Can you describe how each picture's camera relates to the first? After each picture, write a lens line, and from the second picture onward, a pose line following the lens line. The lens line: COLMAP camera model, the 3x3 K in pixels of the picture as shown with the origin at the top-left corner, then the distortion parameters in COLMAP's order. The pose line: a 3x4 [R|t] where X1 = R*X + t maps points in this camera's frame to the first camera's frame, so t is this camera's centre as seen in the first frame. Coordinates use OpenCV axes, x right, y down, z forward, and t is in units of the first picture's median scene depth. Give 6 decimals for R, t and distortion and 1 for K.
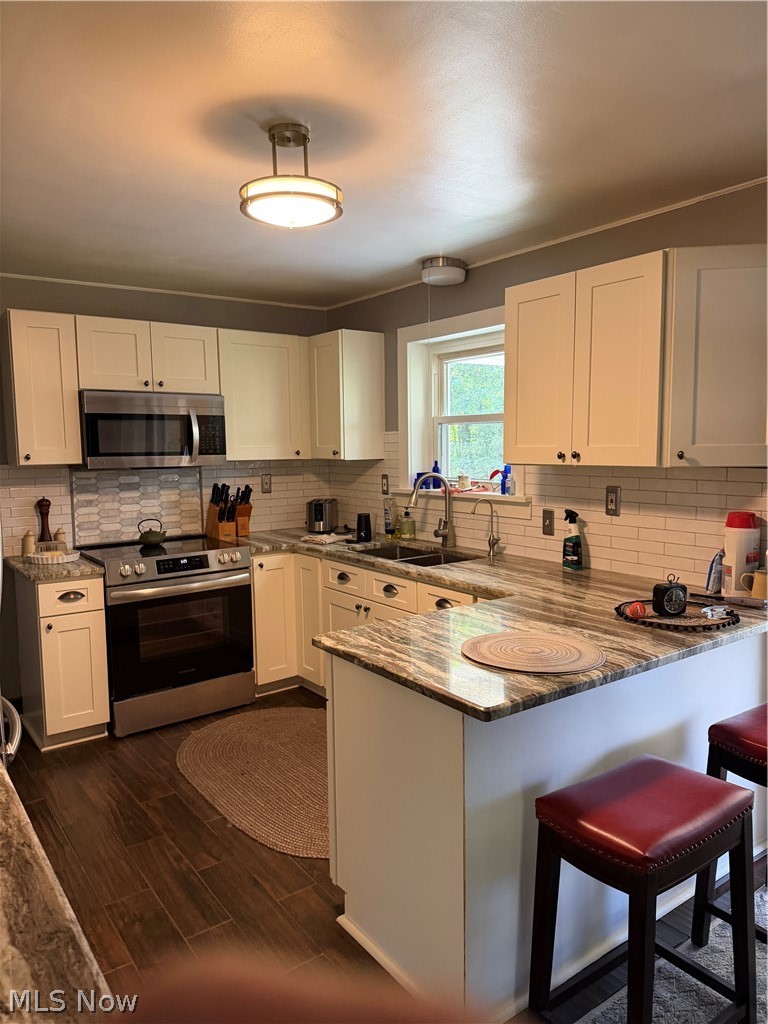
lens RADIAL K [[725.4, 0, 387.1], [0, 725.4, 519.1], [0, 0, 1]] dist [0.055915, -0.069906]
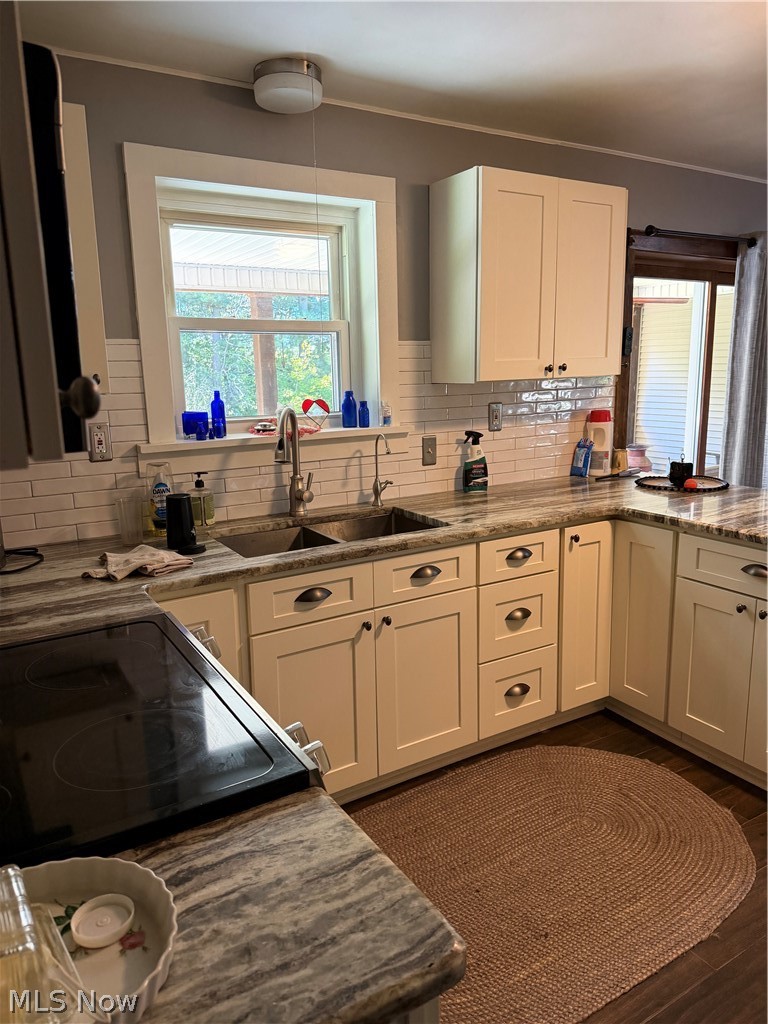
lens RADIAL K [[725.4, 0, 381.4], [0, 725.4, 511.3], [0, 0, 1]] dist [0.055915, -0.069906]
pose [[0.085640, -0.185550, 0.978896, -0.672320], [0.134056, 0.975717, 0.173220, -0.085822], [-0.987266, 0.116393, 0.108434, 0.977841]]
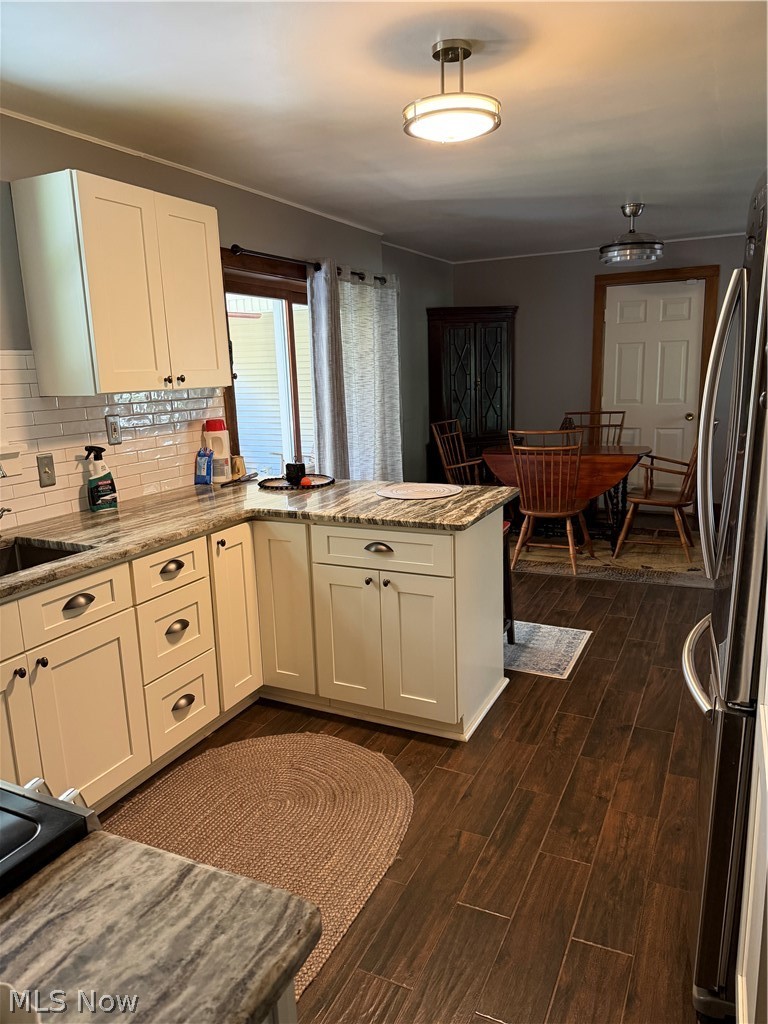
lens RADIAL K [[725.4, 0, 384.9], [0, 725.4, 518.8], [0, 0, 1]] dist [0.055915, -0.069906]
pose [[-0.475093, -0.155347, 0.866114, -0.679271], [0.140689, 0.958220, 0.249040, -0.096232], [-0.868616, 0.240169, -0.433388, 1.046613]]
